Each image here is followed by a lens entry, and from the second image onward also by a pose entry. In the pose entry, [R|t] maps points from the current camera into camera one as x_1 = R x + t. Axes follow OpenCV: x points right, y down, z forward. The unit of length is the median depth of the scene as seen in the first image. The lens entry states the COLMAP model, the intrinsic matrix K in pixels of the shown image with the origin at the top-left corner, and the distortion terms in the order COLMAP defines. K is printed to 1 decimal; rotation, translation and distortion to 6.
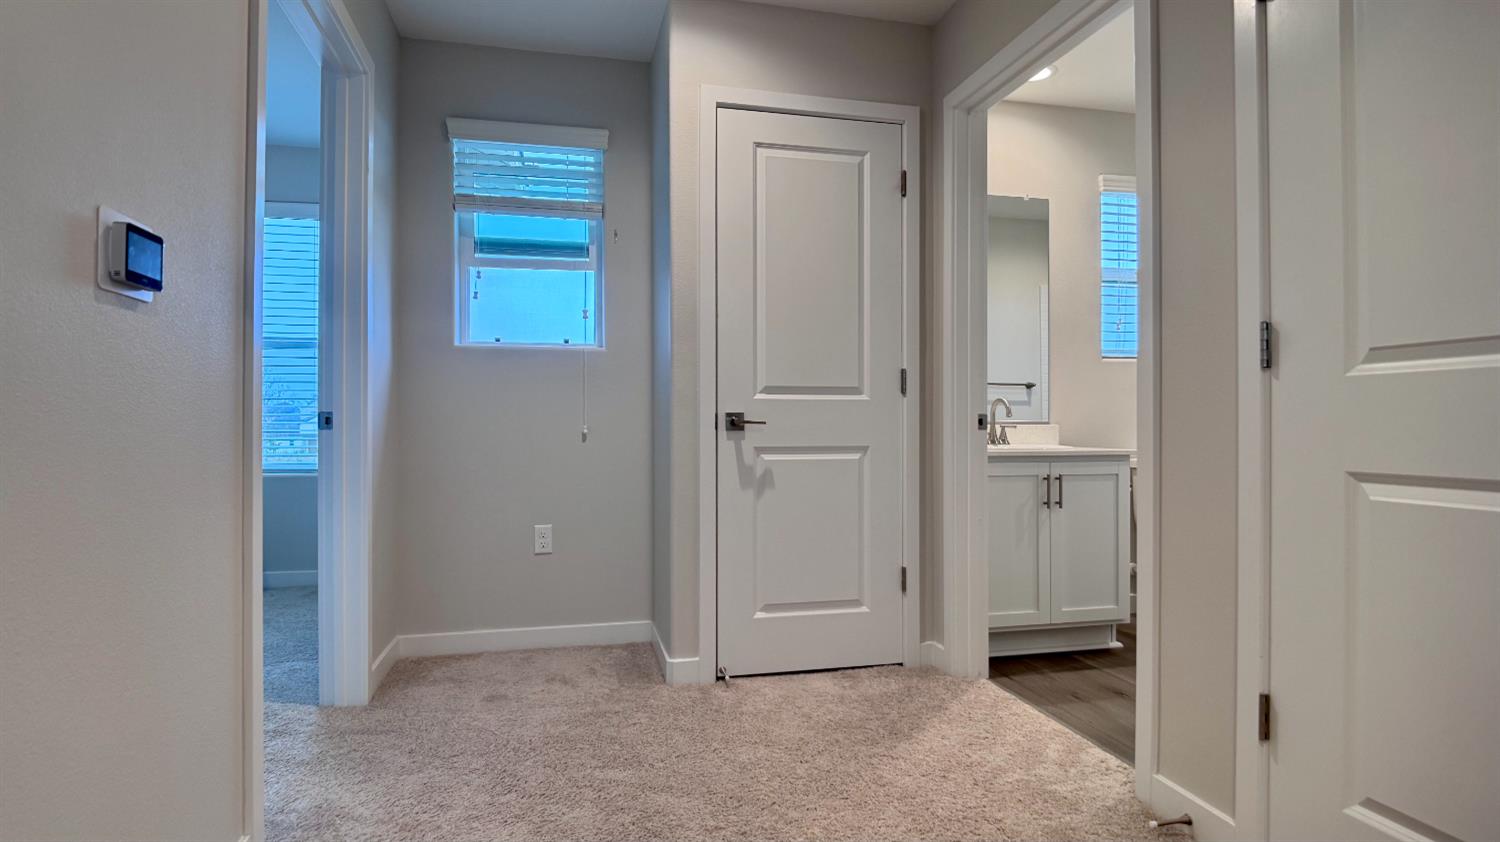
lens RADIAL K [[766.8, 0, 750.0], [0, 766.8, 421.0], [0, 0, 1]] dist [0.079885, -0.110922]
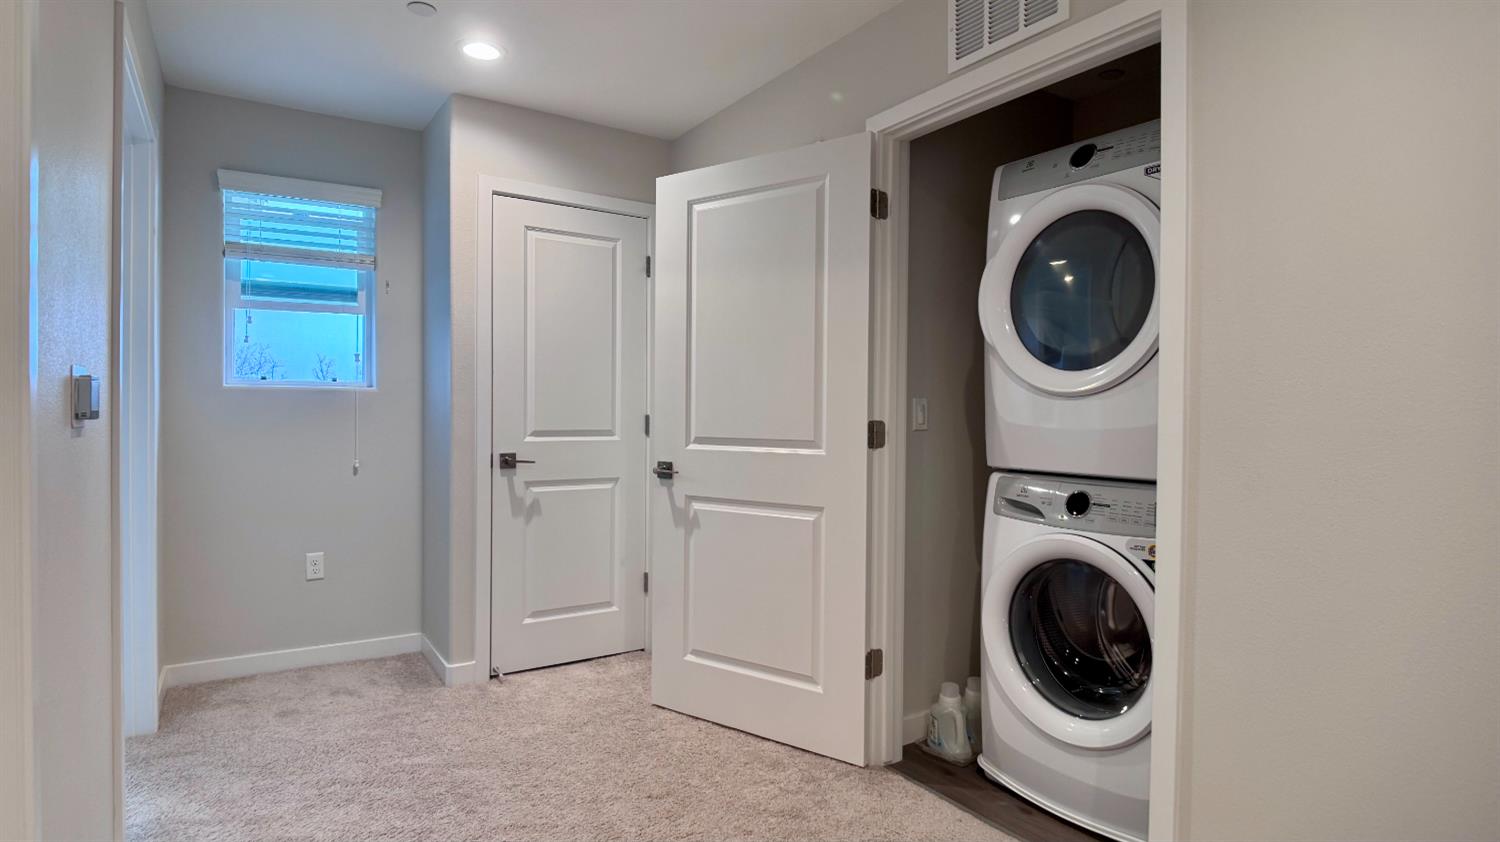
lens RADIAL K [[784.8, 0, 750.0], [0, 784.8, 421.0], [0, 0, 1]] dist [-0.025542, -0.001336]
pose [[0.939170, 0.000593, 0.343452, -0.082562], [-0.008292, 0.999746, 0.020950, -0.088095], [-0.343353, -0.022523, 0.938936, -0.252524]]
